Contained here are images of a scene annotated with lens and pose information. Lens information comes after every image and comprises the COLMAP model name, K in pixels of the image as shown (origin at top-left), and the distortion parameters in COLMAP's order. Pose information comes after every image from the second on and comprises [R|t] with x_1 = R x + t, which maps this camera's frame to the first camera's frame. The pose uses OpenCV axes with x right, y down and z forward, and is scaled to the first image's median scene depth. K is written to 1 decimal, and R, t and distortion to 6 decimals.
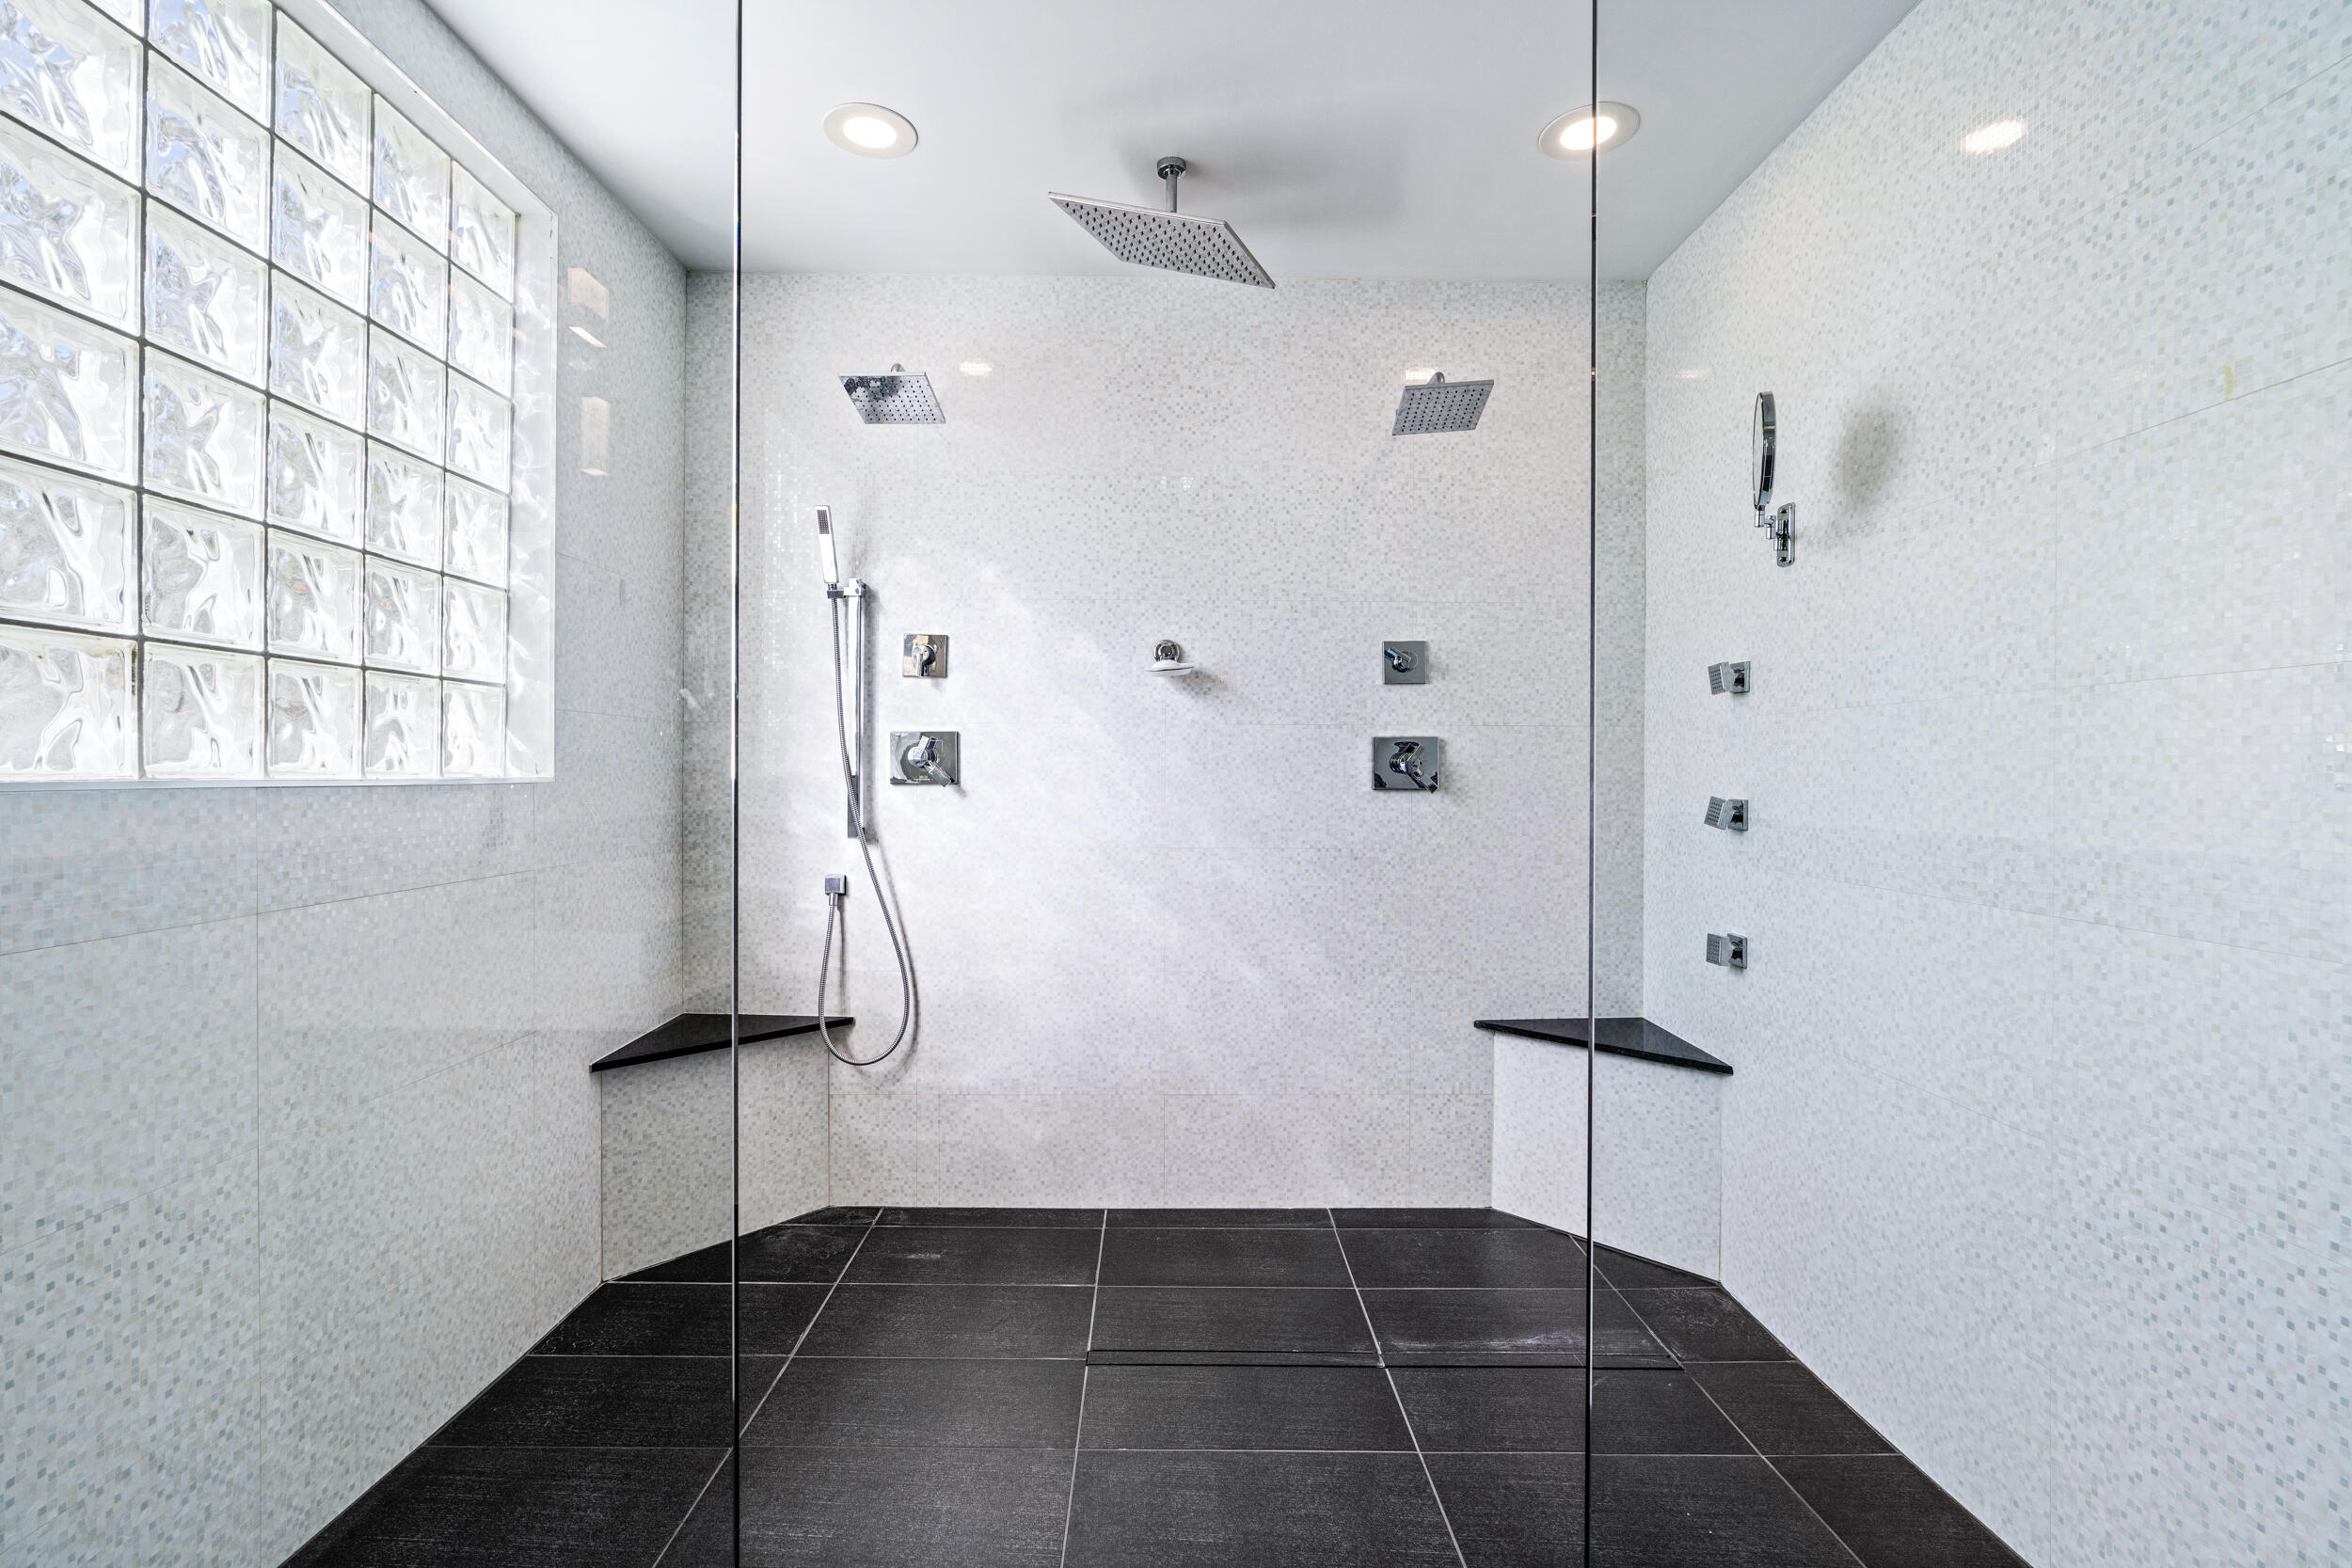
lens RADIAL K [[1065.3, 0, 1169.8], [0, 1065.3, 793.3], [0, 0, 1]] dist [-0.004146, 0.000428]
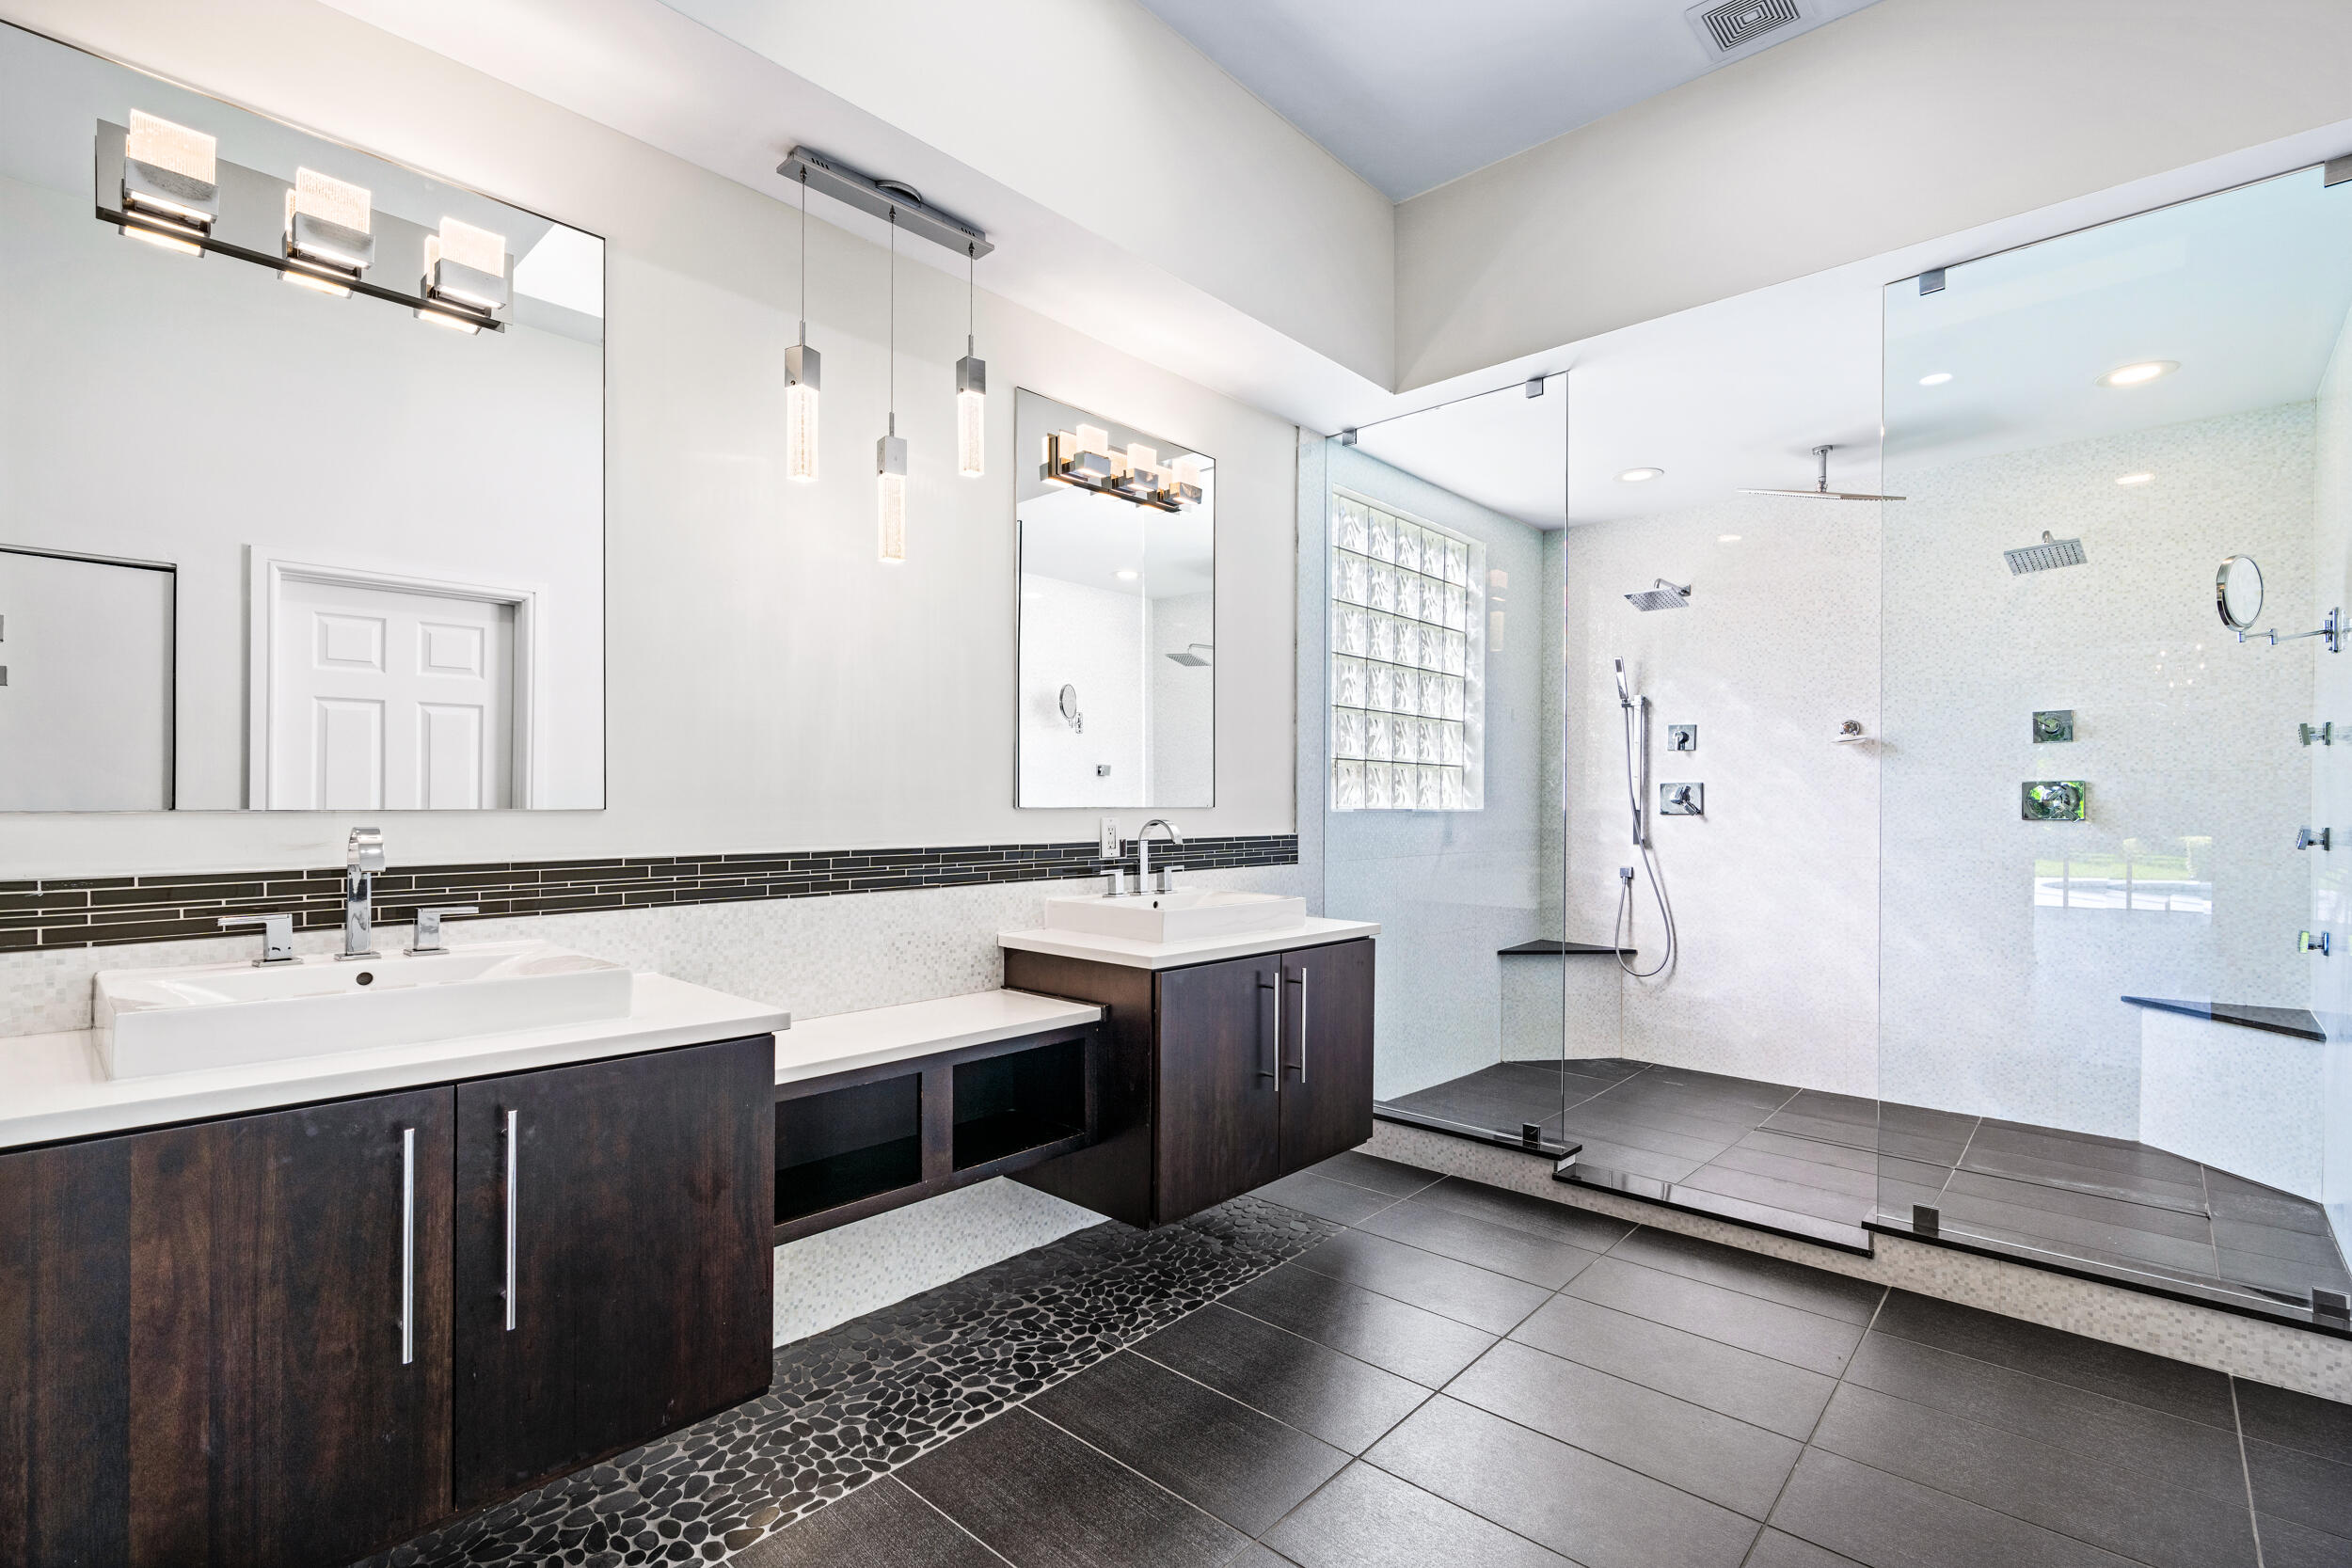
lens RADIAL K [[1065.3, 0, 1169.8], [0, 1065.3, 793.3], [0, 0, 1]] dist [-0.004146, 0.000428]
pose [[0.727535, -0.009047, -0.686011, 0.336095], [-0.015672, 0.999433, -0.029801, 0.021271], [0.685891, 0.032432, 0.726981, -0.773686]]
